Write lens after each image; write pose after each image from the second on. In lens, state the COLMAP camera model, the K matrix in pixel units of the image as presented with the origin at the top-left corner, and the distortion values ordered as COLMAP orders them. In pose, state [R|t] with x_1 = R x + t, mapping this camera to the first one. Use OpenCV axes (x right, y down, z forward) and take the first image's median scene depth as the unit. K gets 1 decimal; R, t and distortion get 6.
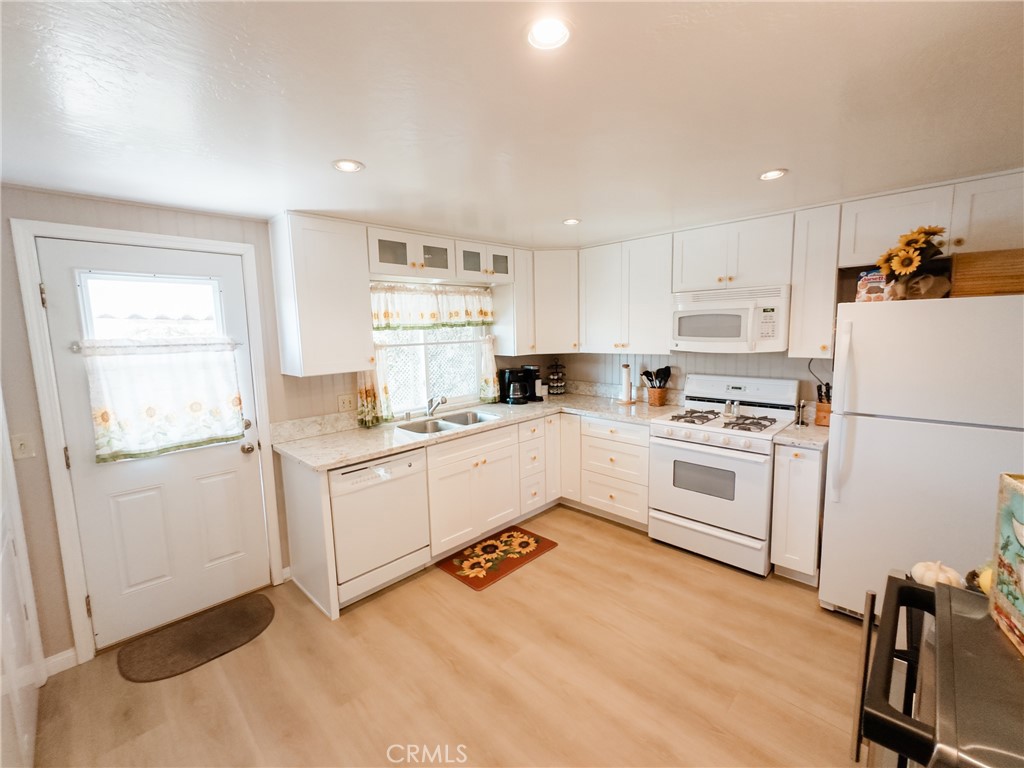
lens RADIAL K [[406.3, 0, 512.0], [0, 406.3, 384.0], [0, 0, 1]] dist [-0.002344, -0.000003]
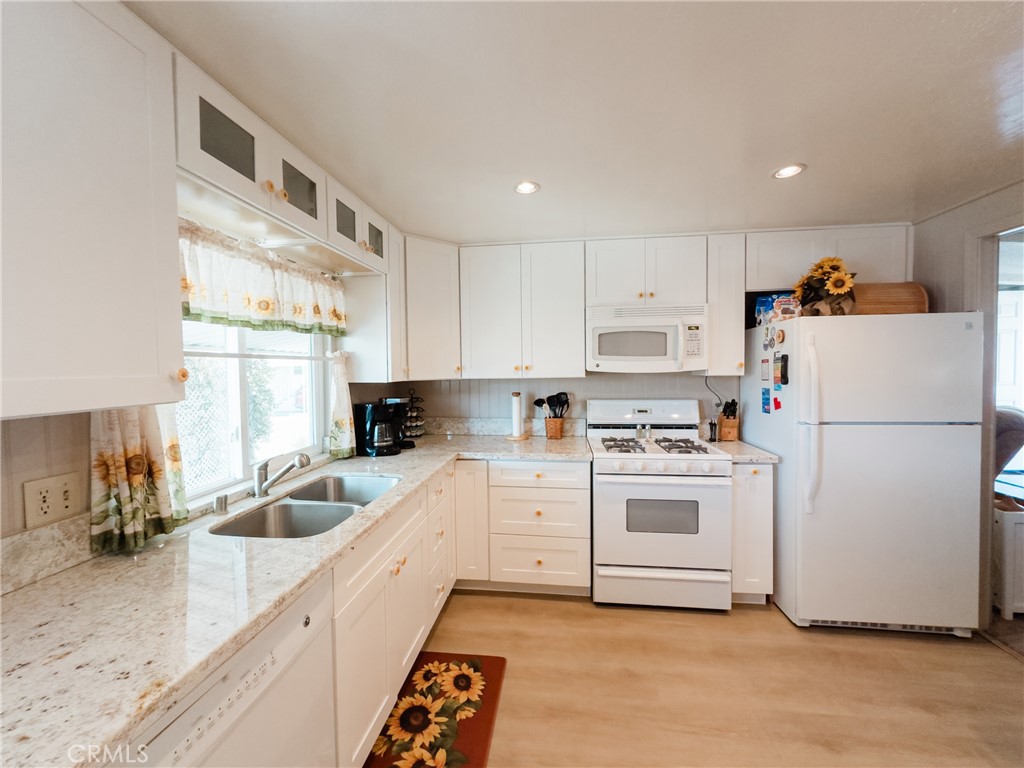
lens RADIAL K [[406.3, 0, 512.0], [0, 406.3, 384.0], [0, 0, 1]] dist [-0.002344, -0.000003]
pose [[0.807117, -0.009150, 0.590320, -0.260862], [0.069982, 0.994313, -0.080270, 0.001627], [-0.586229, 0.106099, 0.803168, 0.406135]]
